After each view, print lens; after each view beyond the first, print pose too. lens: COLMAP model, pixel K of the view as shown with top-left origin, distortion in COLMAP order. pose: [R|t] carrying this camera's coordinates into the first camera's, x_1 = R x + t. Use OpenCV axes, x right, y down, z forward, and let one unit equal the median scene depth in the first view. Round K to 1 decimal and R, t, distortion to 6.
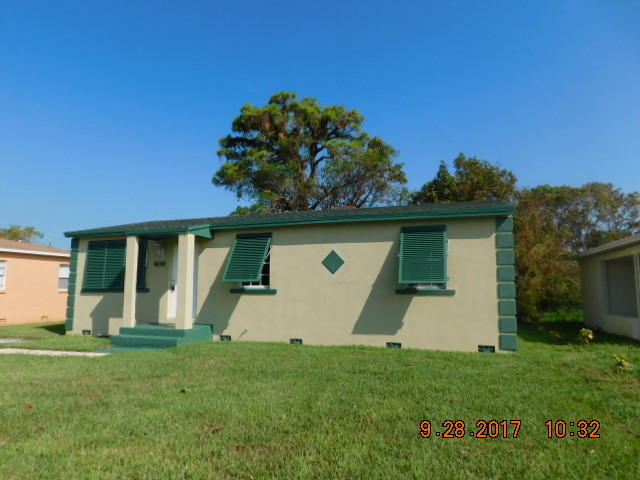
lens RADIAL K [[446.5, 0, 320.0], [0, 446.5, 240.0], [0, 0, 1]] dist [-0.000362, -0.000388]
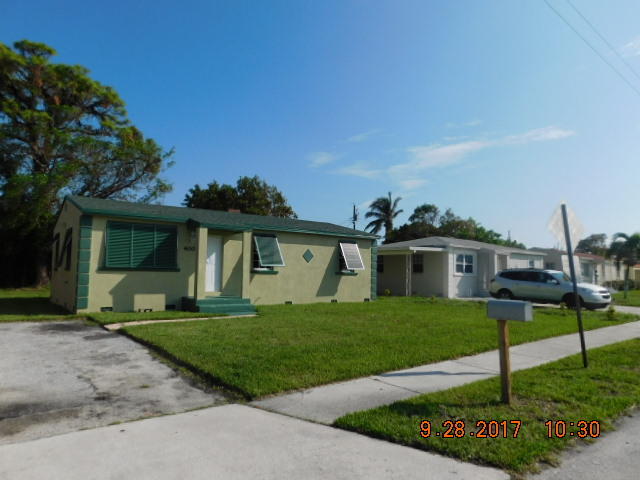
lens RADIAL K [[446.5, 0, 320.0], [0, 446.5, 240.0], [0, 0, 1]] dist [-0.000362, -0.000388]
pose [[0.511231, 0.072195, 0.856406, -1.415006], [-0.113972, 0.993360, -0.015705, 0.010043], [-0.851853, -0.089577, 0.516065, 0.076393]]
